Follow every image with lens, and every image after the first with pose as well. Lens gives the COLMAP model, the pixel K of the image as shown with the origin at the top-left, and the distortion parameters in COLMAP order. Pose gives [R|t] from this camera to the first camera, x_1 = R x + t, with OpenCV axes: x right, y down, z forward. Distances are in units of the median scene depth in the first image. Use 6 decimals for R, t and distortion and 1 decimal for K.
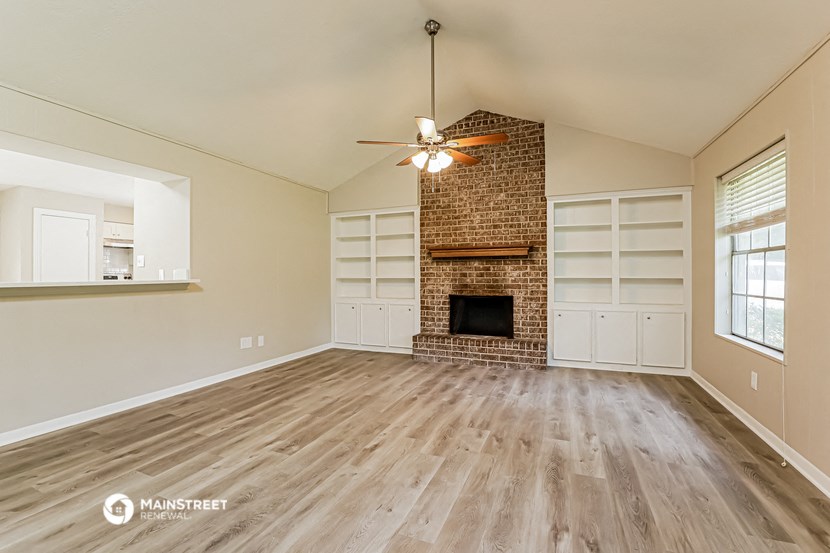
lens RADIAL K [[368.6, 0, 410.1], [0, 368.6, 273.9], [0, 0, 1]] dist [-0.048409, -0.000158]
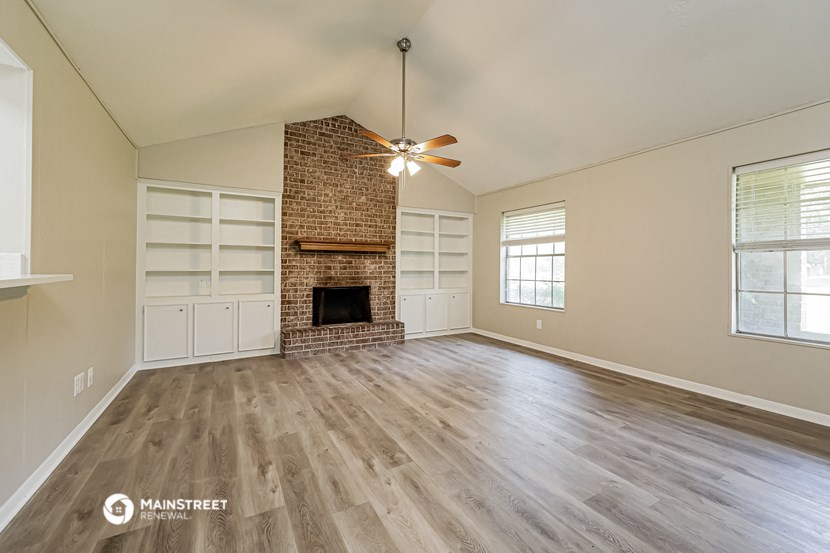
lens RADIAL K [[342.5, 0, 417.6], [0, 342.5, 263.4], [0, 0, 1]] dist [0.001994, -0.000875]
pose [[0.609138, 0.014891, 0.792925, -0.547081], [-0.007973, 0.999888, -0.012653, 0.000833], [-0.793024, 0.001385, 0.609188, 0.239302]]
